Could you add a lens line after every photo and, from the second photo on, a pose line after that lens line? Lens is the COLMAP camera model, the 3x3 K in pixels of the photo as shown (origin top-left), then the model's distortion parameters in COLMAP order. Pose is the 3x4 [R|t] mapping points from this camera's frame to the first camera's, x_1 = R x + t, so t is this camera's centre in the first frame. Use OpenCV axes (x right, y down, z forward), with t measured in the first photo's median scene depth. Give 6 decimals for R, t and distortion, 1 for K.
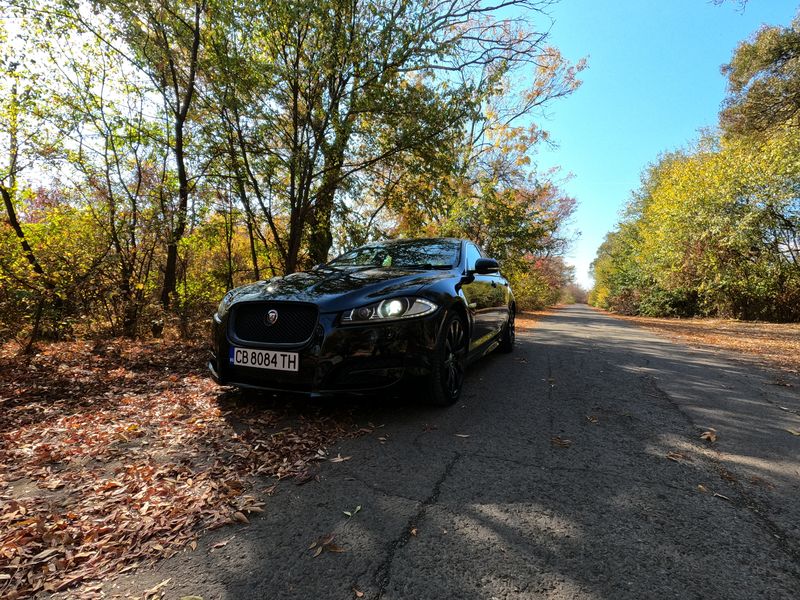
lens RADIAL K [[387.9, 0, 400.0], [0, 387.9, 300.0], [0, 0, 1]] dist [-0.001477, 0.000668]
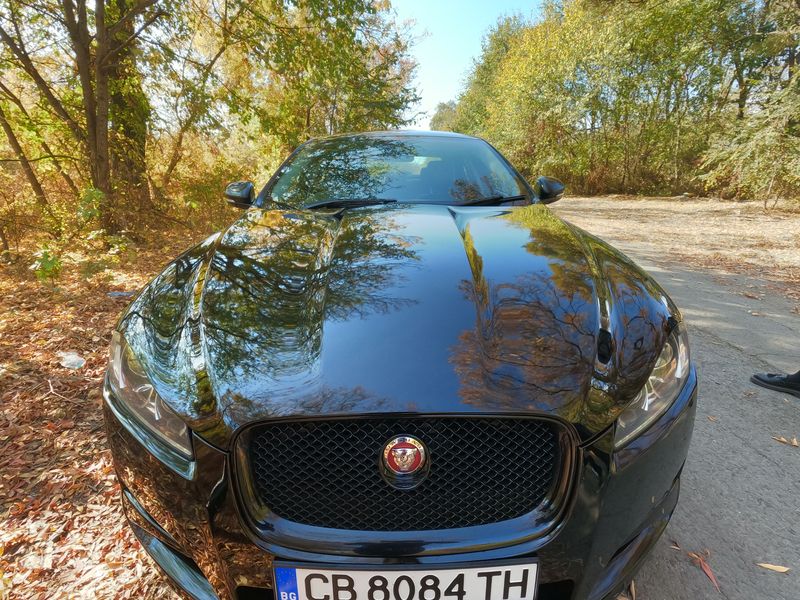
lens RADIAL K [[387.9, 0, 400.0], [0, 387.9, 300.0], [0, 0, 1]] dist [-0.001477, 0.000668]
pose [[0.909064, -0.146834, 0.389926, -0.054073], [0.017521, 0.948489, 0.316324, -0.023770], [-0.416288, -0.280727, 0.864810, 0.090804]]
